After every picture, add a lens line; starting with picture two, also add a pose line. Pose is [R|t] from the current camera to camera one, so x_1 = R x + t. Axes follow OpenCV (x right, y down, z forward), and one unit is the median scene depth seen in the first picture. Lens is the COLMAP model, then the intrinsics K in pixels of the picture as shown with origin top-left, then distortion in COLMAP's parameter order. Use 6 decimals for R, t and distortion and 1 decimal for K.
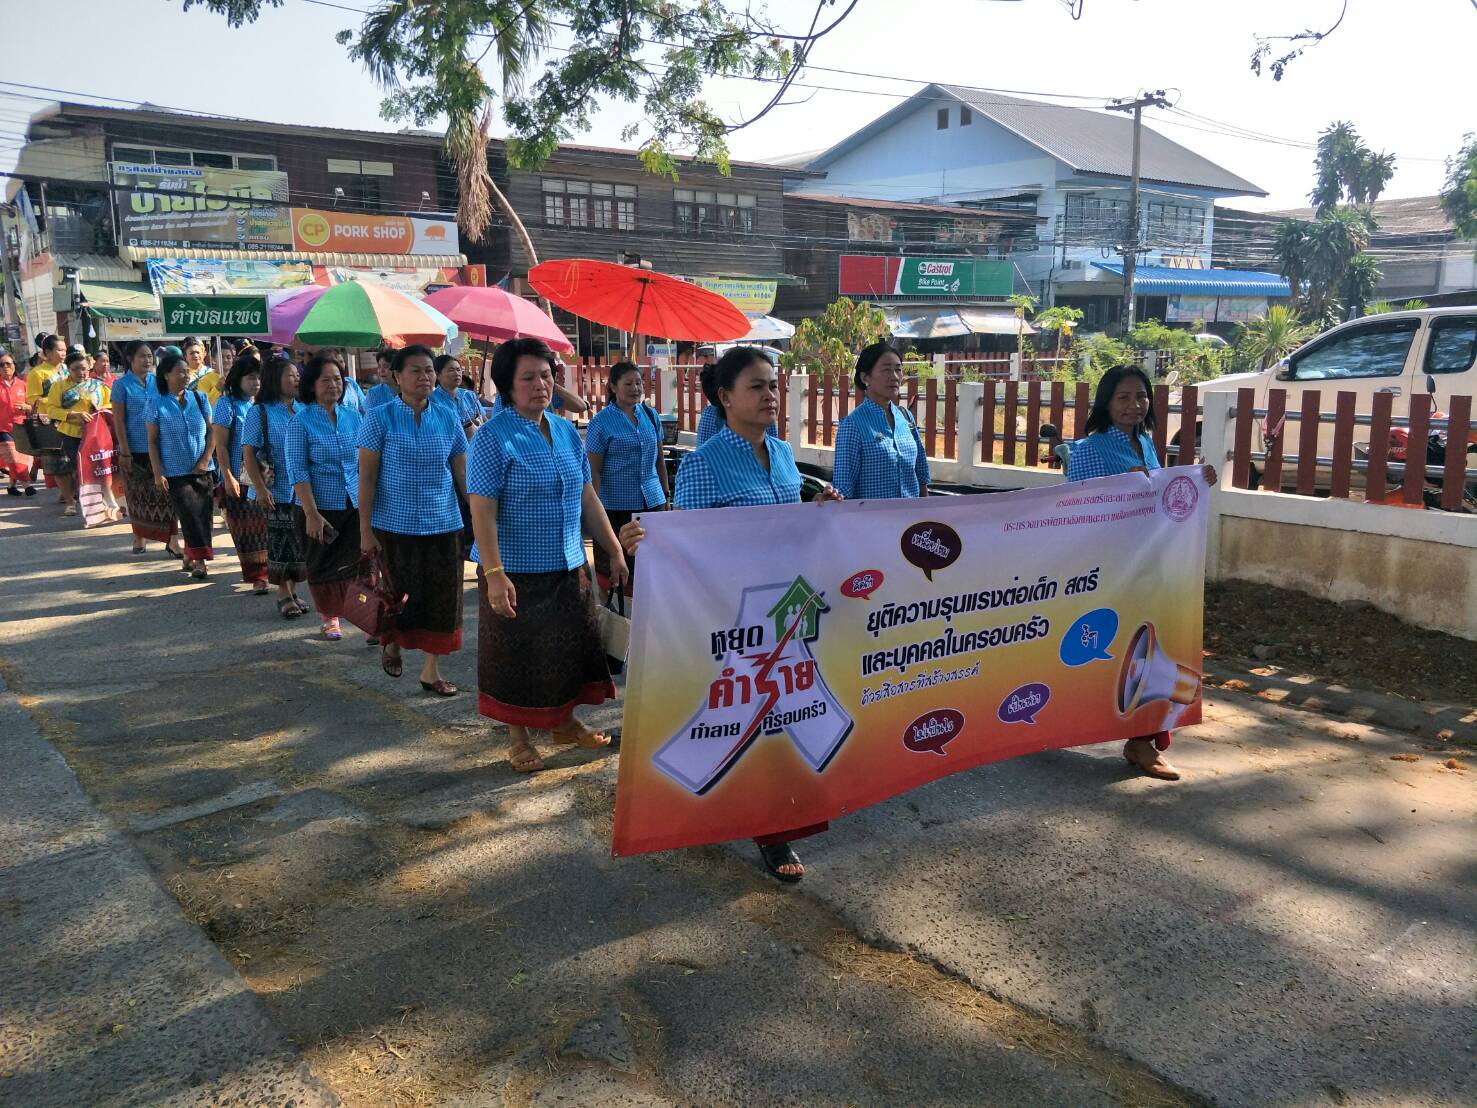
lens RADIAL K [[1206.8, 0, 741.7], [0, 1206.8, 544.6], [0, 0, 1]] dist [0.028446, -0.044199]
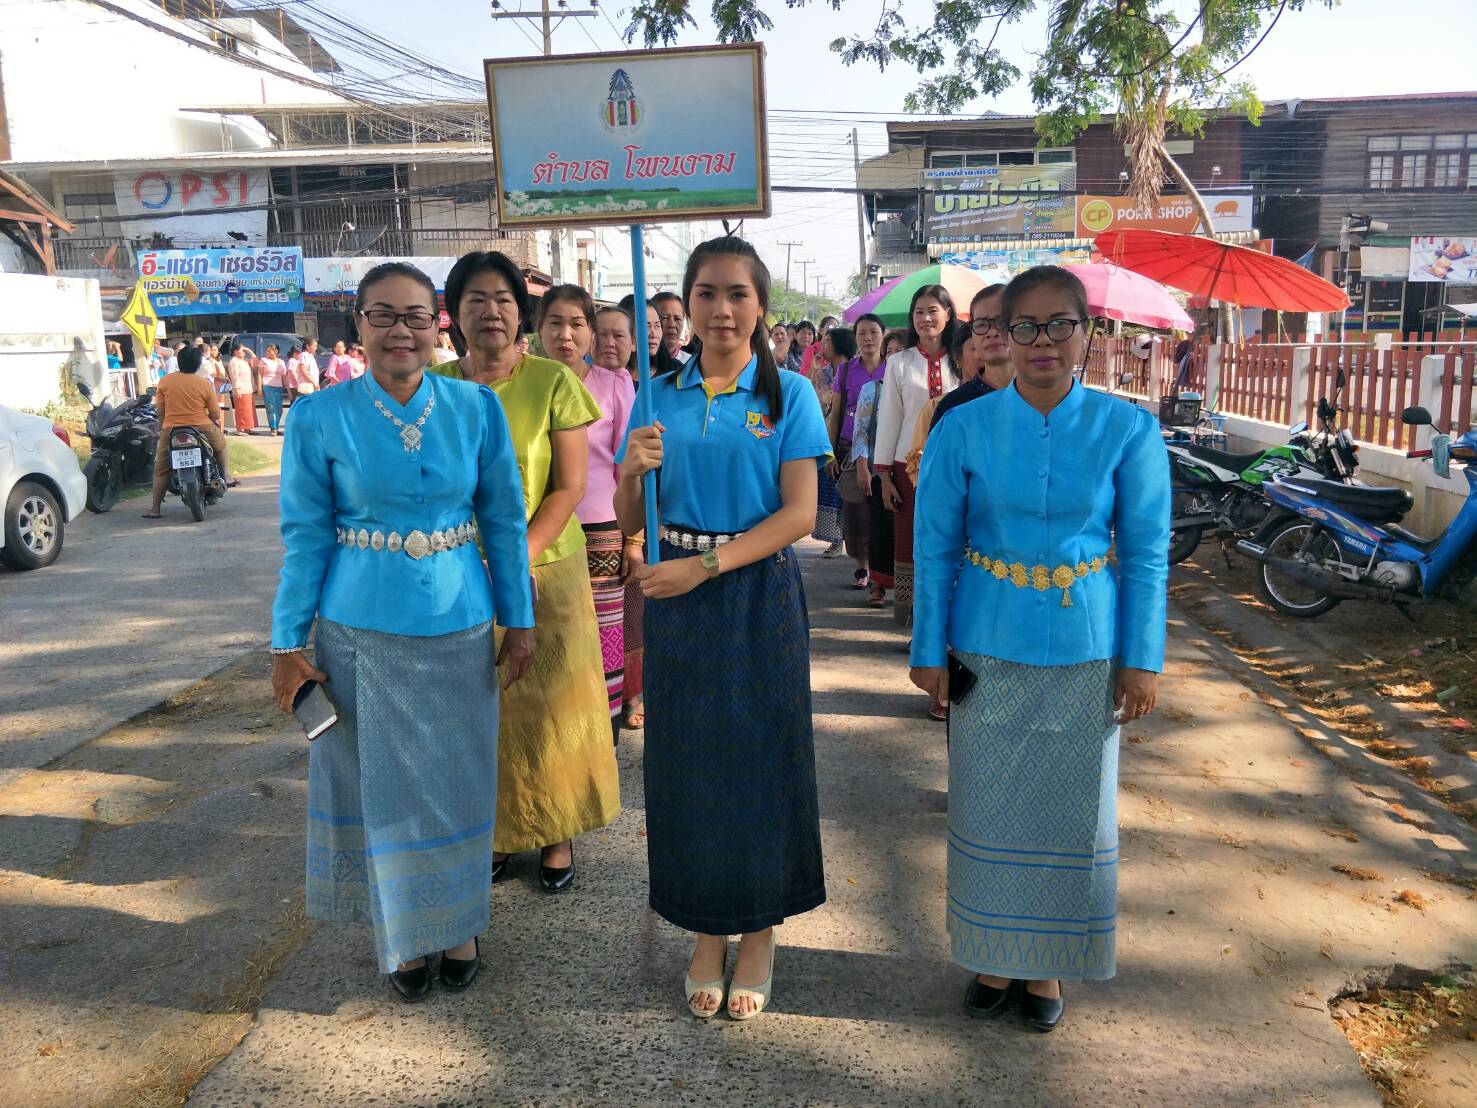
lens RADIAL K [[1213.4, 0, 739.2], [0, 1213.4, 528.4], [0, 0, 1]] dist [0.030180, -0.046379]
pose [[0.746904, 0.094468, -0.658187, 0.123798], [-0.096648, 0.994768, 0.033101, -0.001918], [0.657871, 0.038889, 0.752126, 0.037805]]
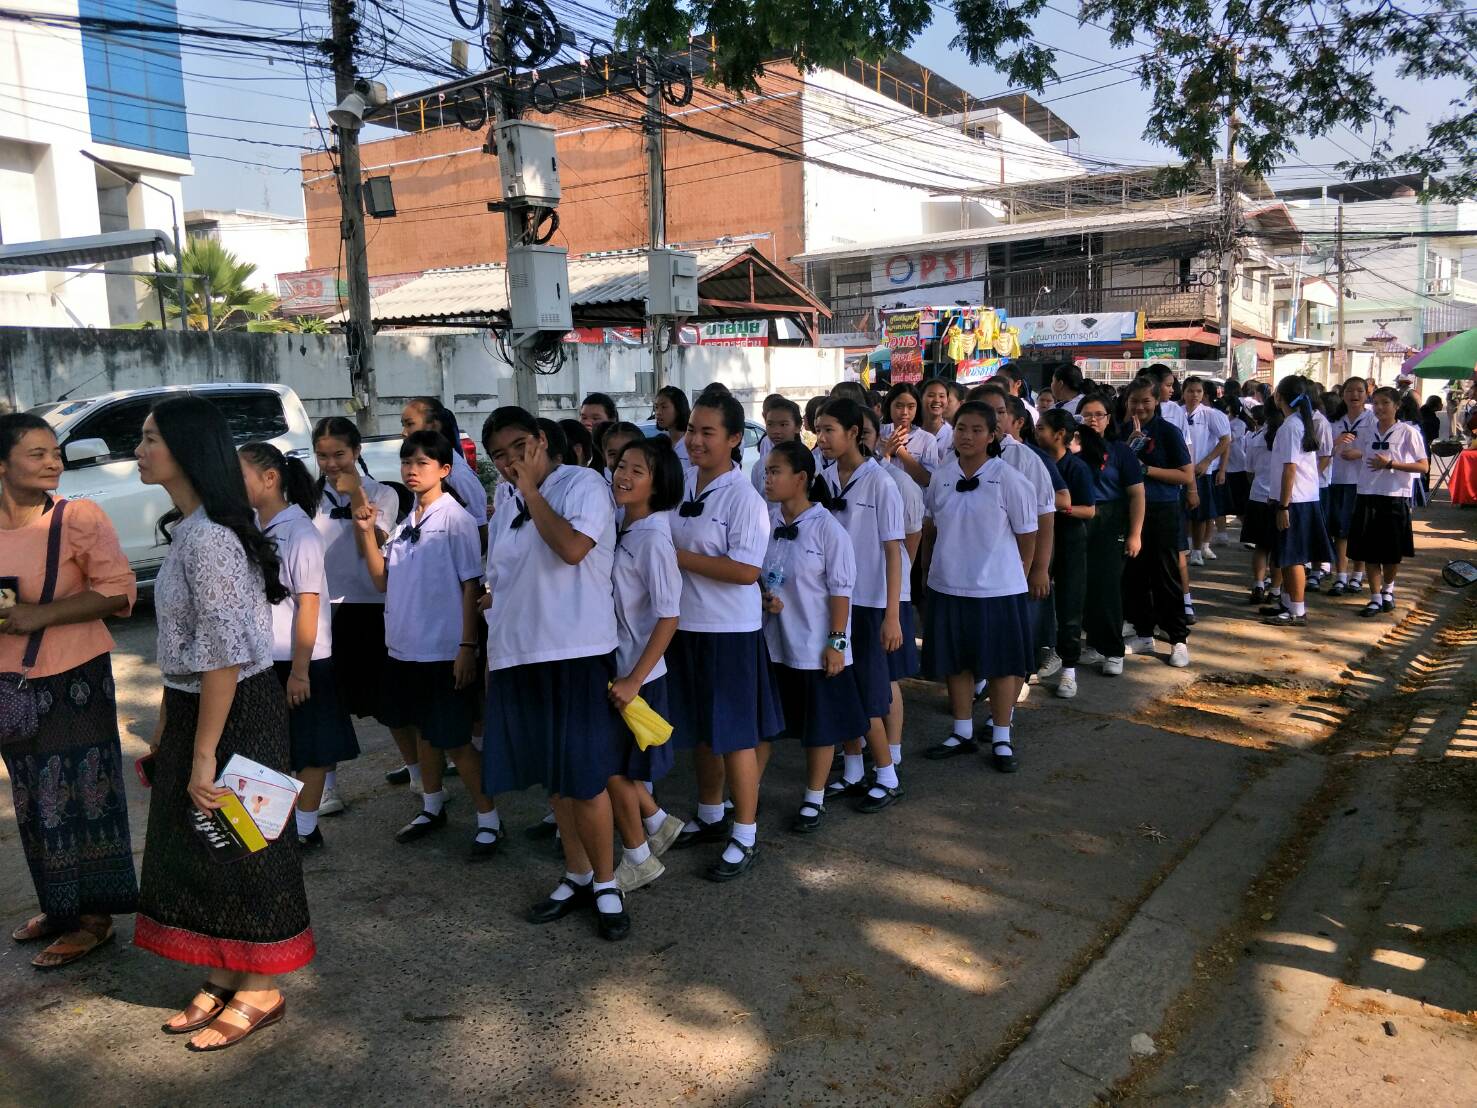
lens RADIAL K [[1203.6, 0, 734.2], [0, 1203.6, 550.1], [0, 0, 1]] dist [0.054647, -0.091784]
pose [[0.253520, 0.124489, -0.959286, 0.309081], [-0.141235, 0.985821, 0.090607, 0.002122], [0.956964, 0.112514, 0.267508, -0.014215]]
